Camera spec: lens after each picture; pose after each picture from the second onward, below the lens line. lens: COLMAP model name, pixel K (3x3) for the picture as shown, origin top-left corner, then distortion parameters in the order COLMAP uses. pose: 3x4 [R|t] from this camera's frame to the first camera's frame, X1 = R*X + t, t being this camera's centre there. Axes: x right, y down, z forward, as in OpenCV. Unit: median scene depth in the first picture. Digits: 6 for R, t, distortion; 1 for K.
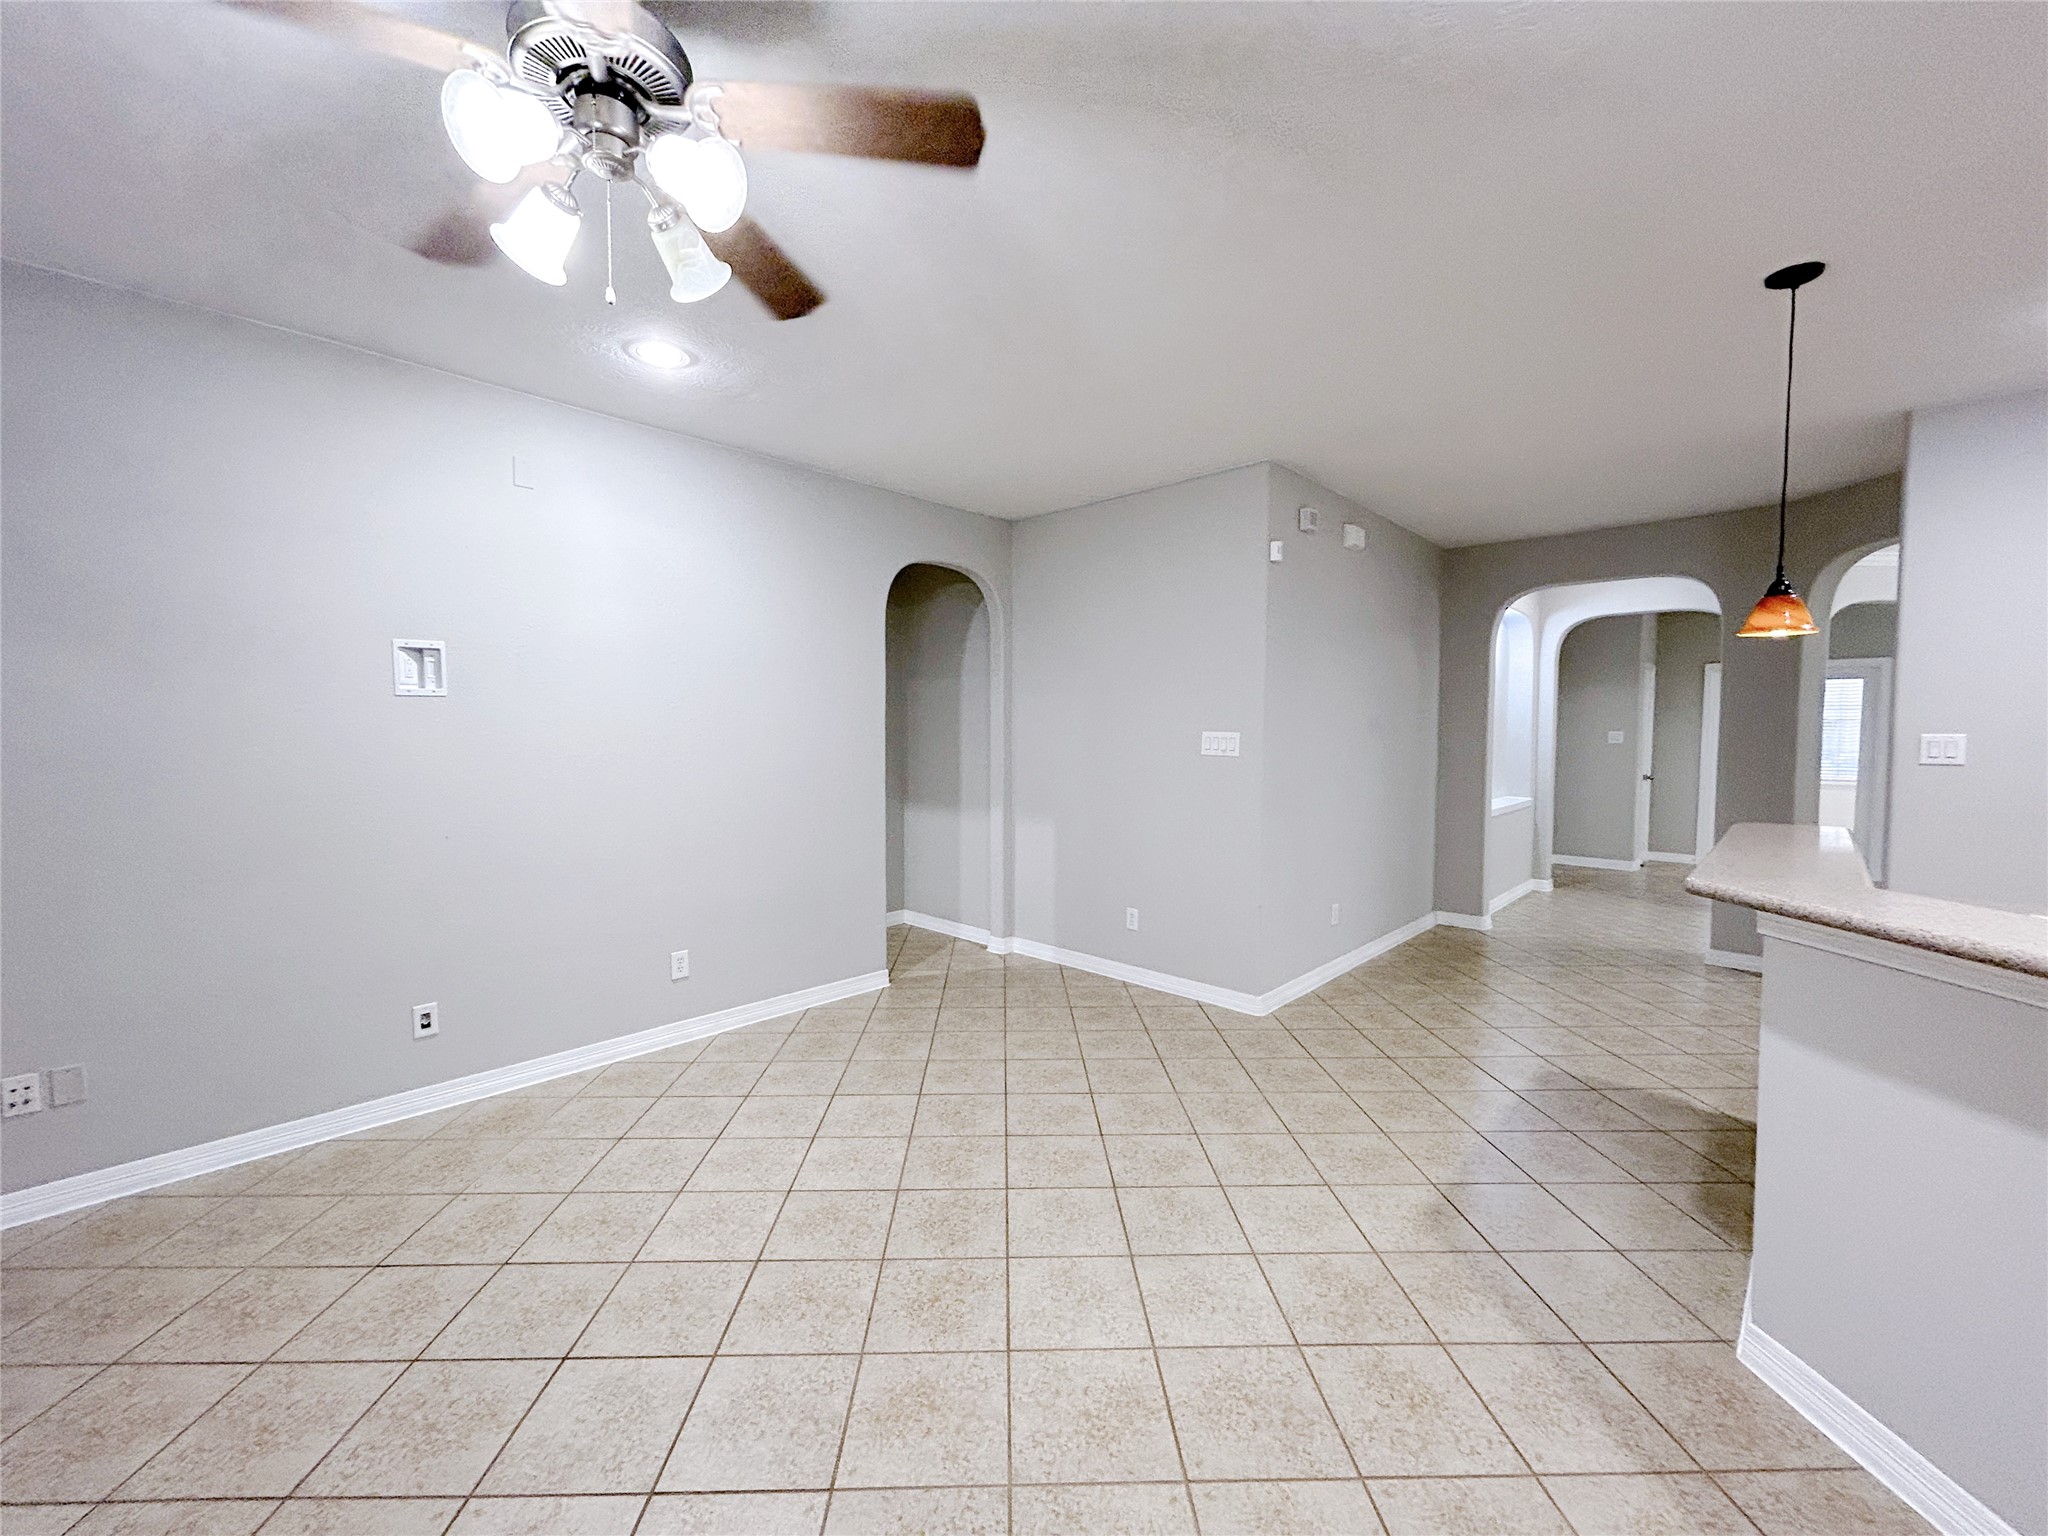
lens RADIAL K [[823.2, 0, 1019.5], [0, 823.2, 768.3], [0, 0, 1]] dist [-0.003503, 0.001264]
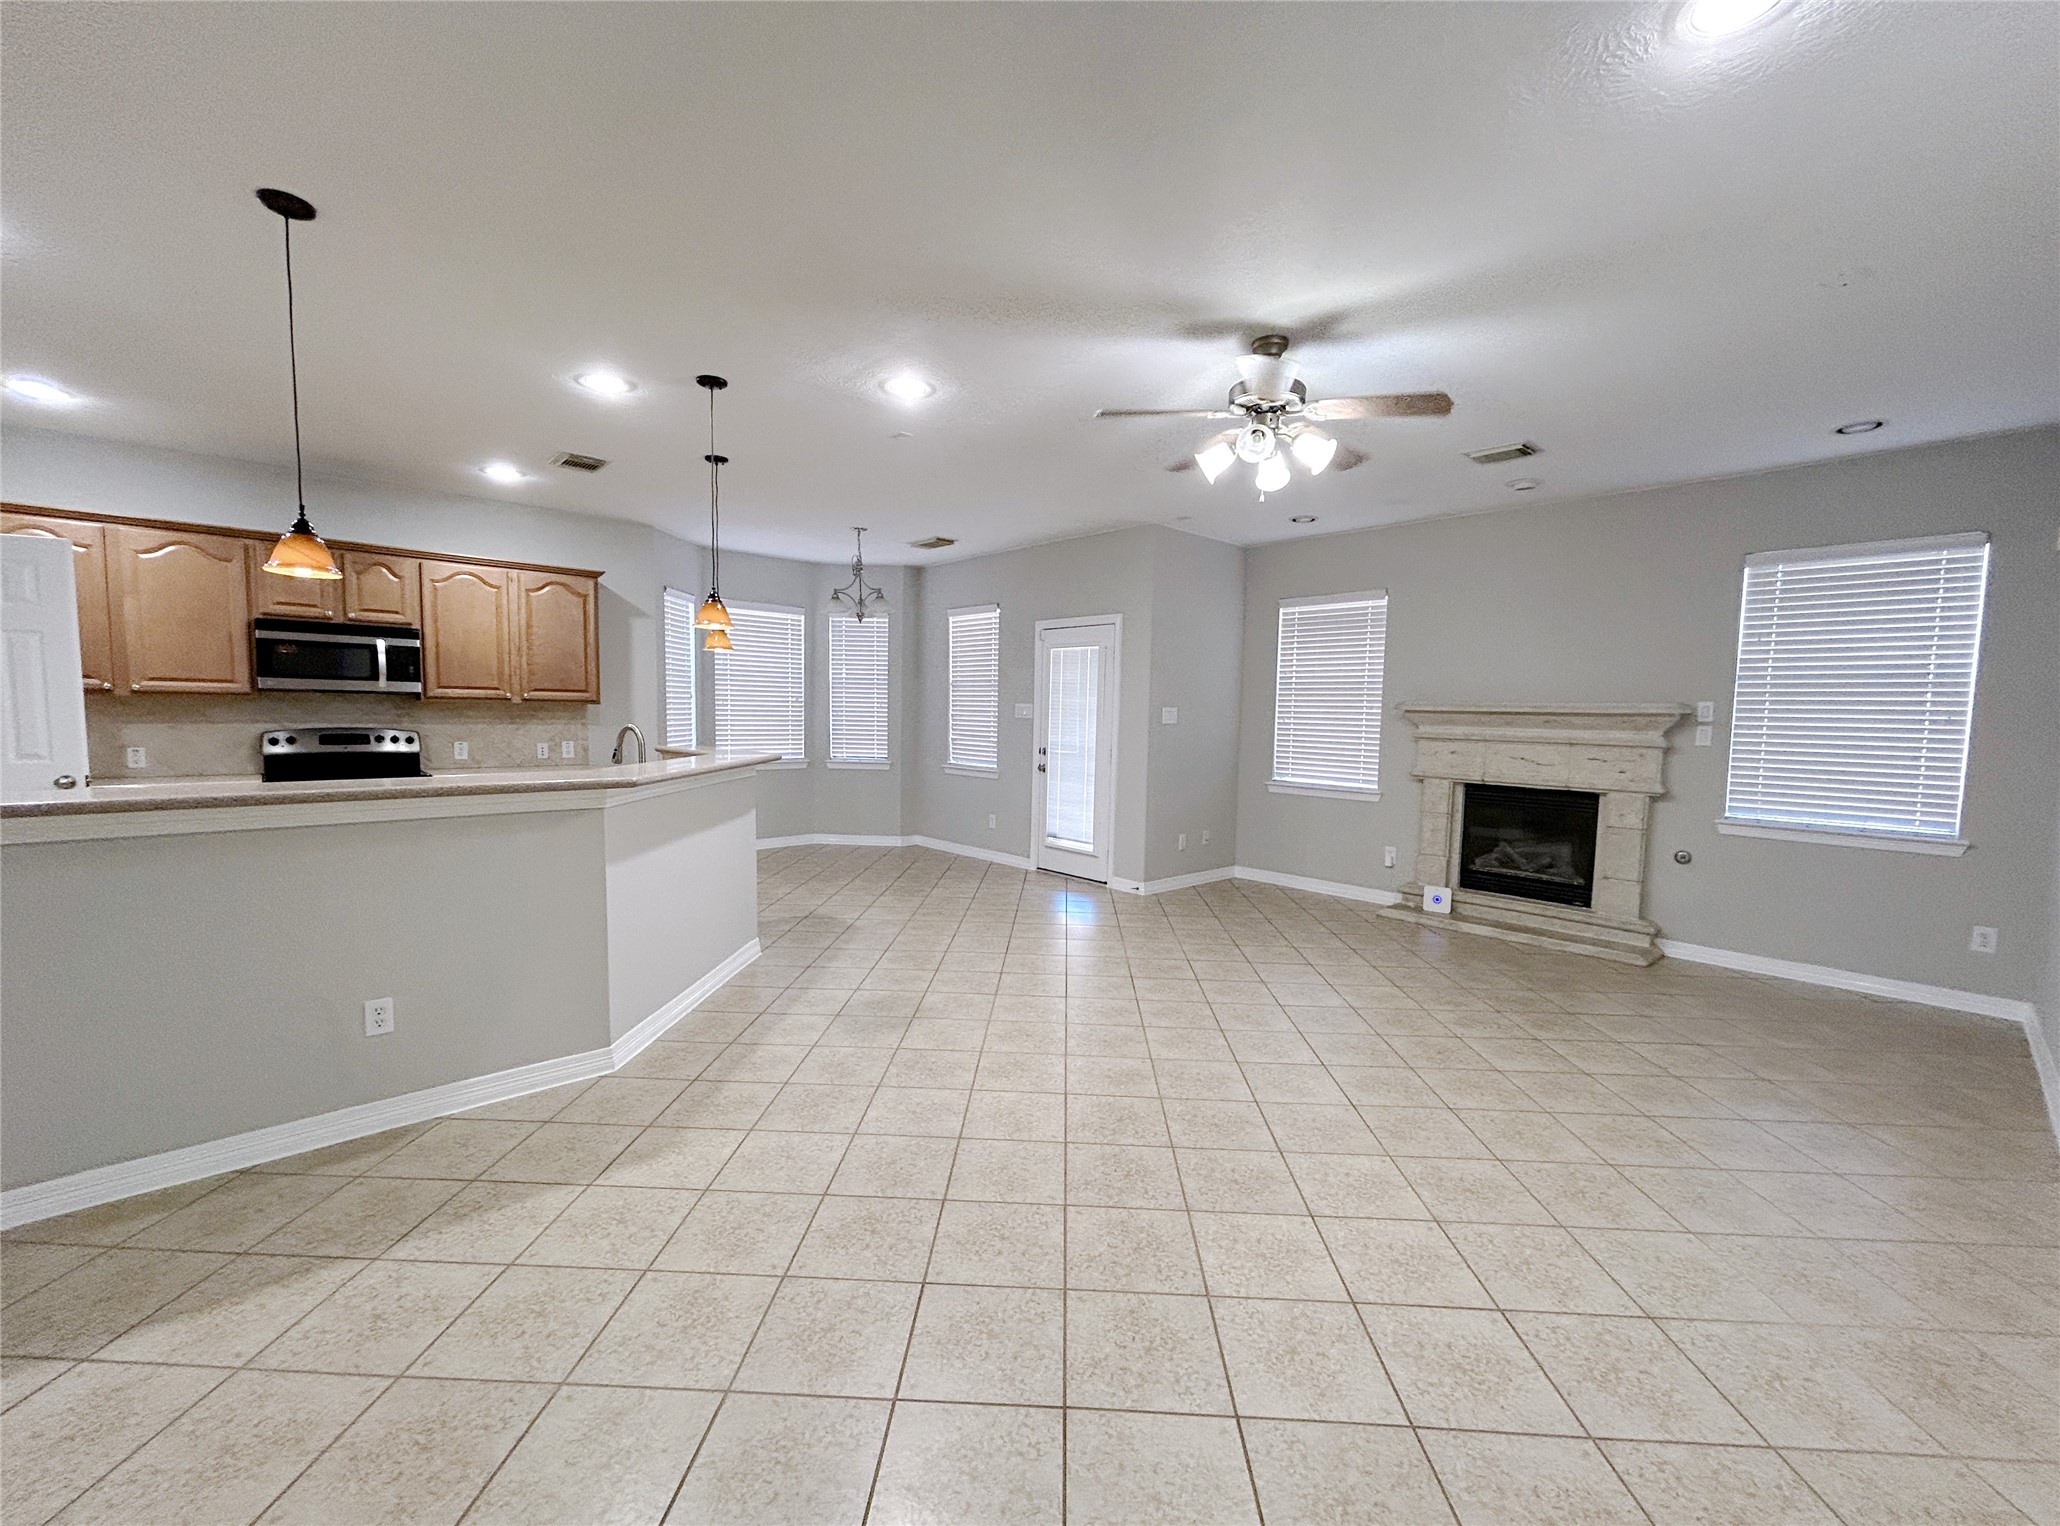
lens RADIAL K [[828.1, 0, 1033.0], [0, 828.1, 781.2], [0, 0, 1]] dist [-0.003503, 0.001264]
pose [[-0.998020, -0.027824, 0.056413, -0.011487], [-0.019960, 0.990583, 0.135450, -0.041181], [-0.059650, 0.134056, -0.989177, 1.238538]]
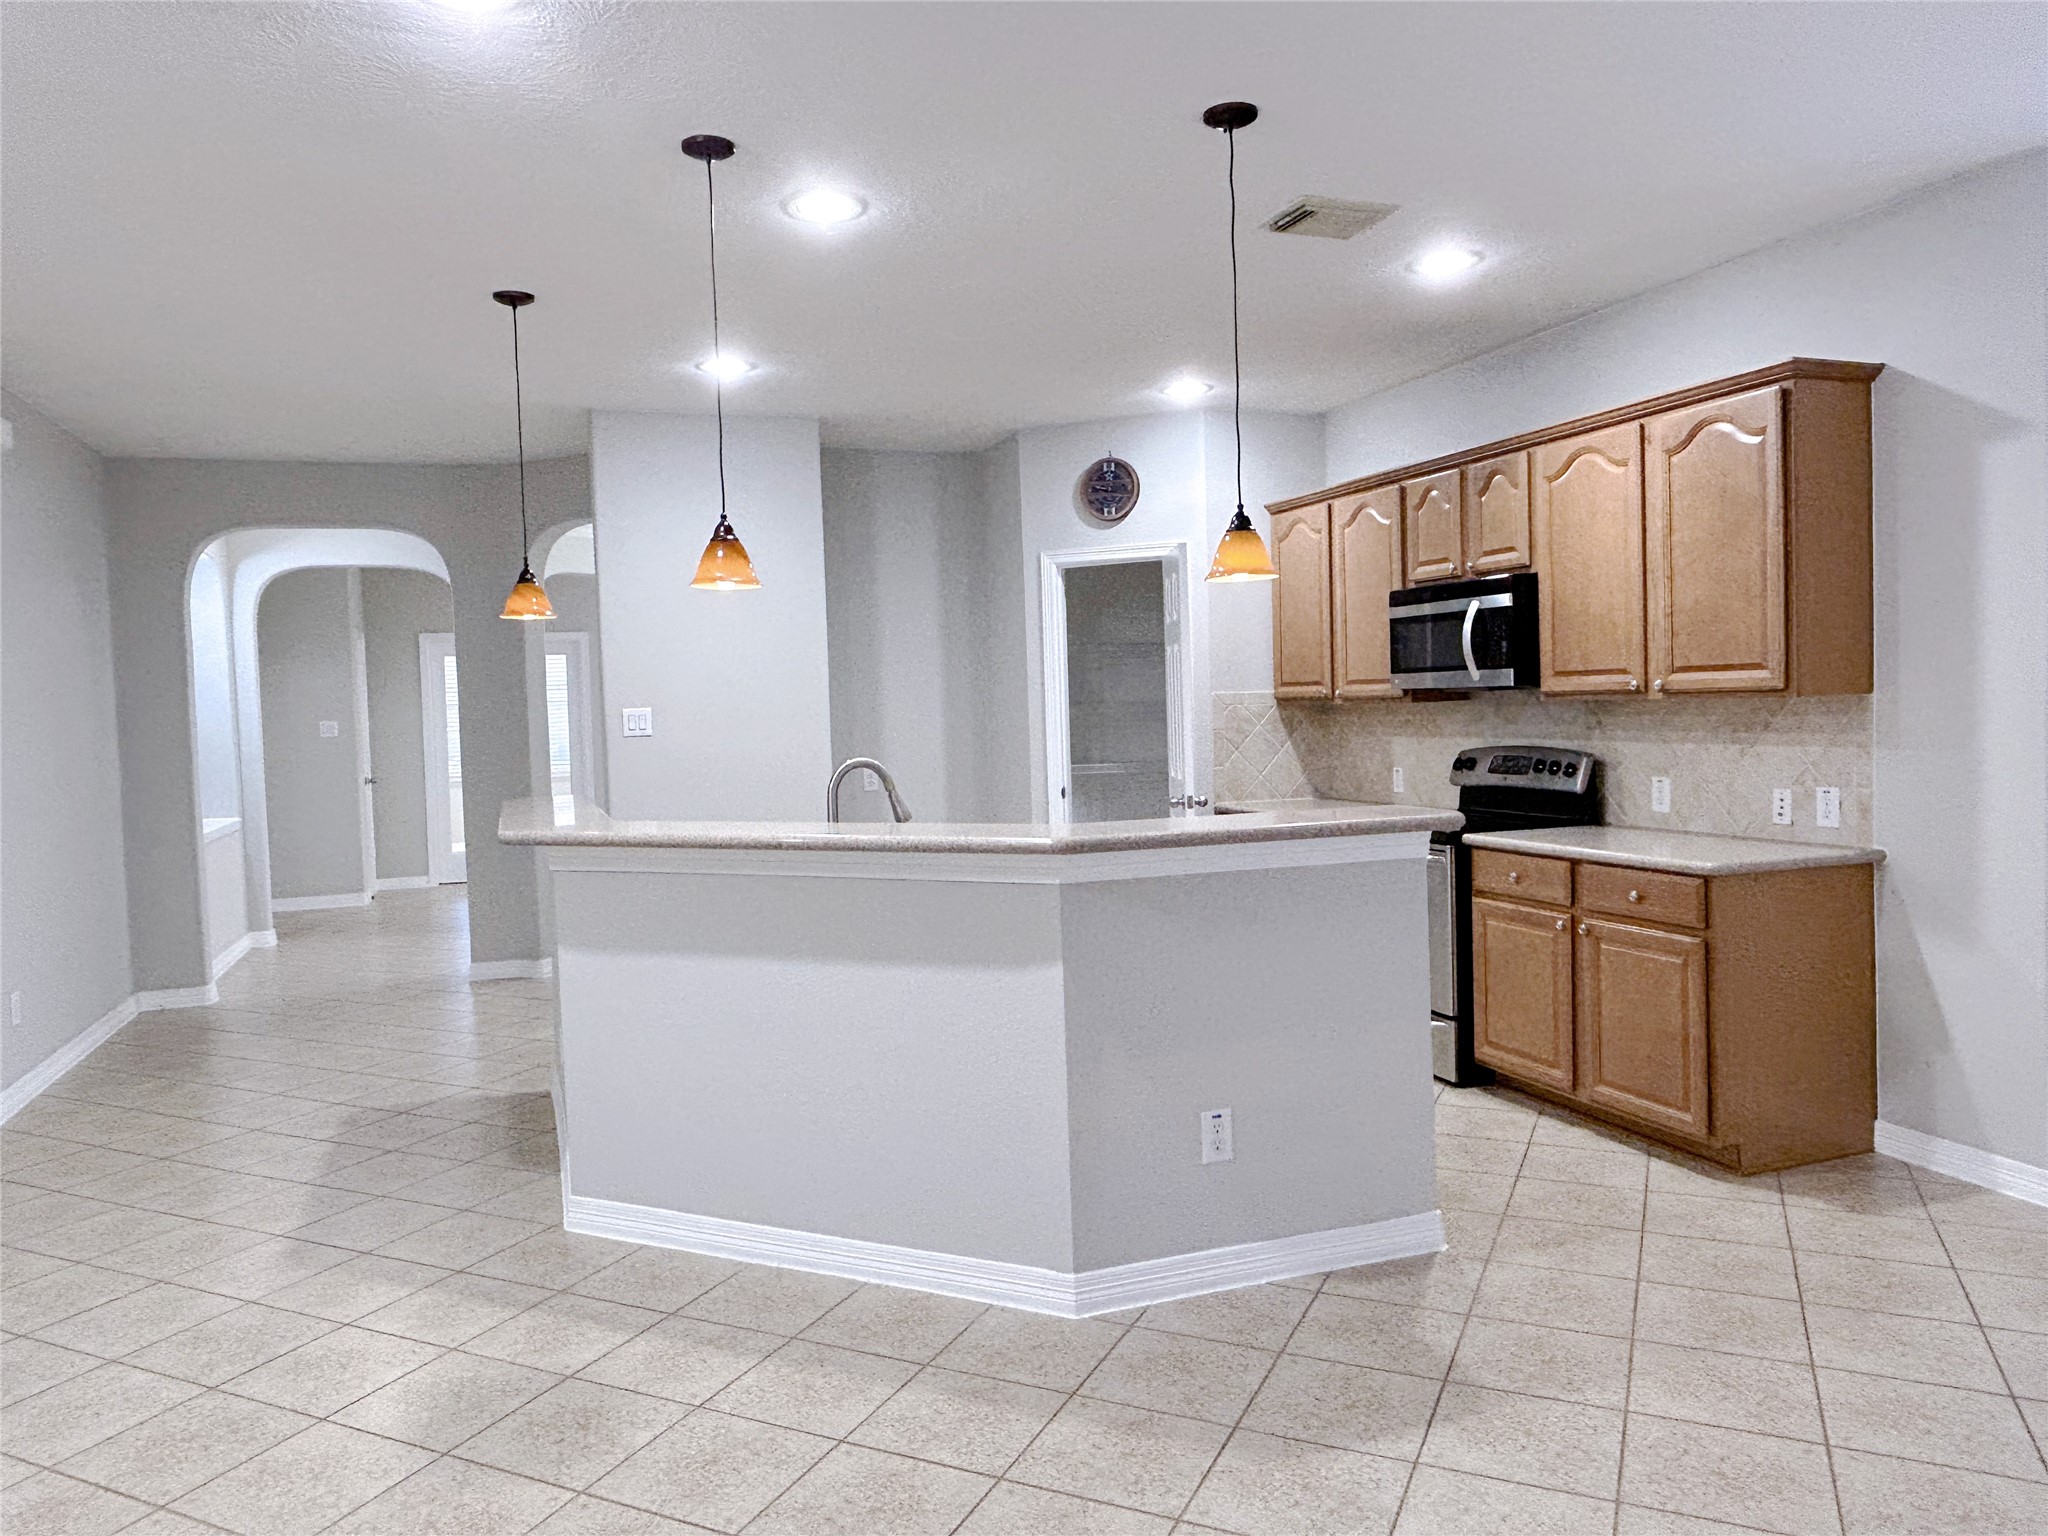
lens RADIAL K [[1426.1, 0, 999.9], [0, 1426.1, 760.4], [0, 0, 1]] dist [0.007054, -0.013351]
pose [[0.454432, -0.053360, 0.889182, -0.318166], [0.077571, 0.996783, 0.020173, 0.024380], [-0.887397, 0.059808, 0.457110, -0.269188]]
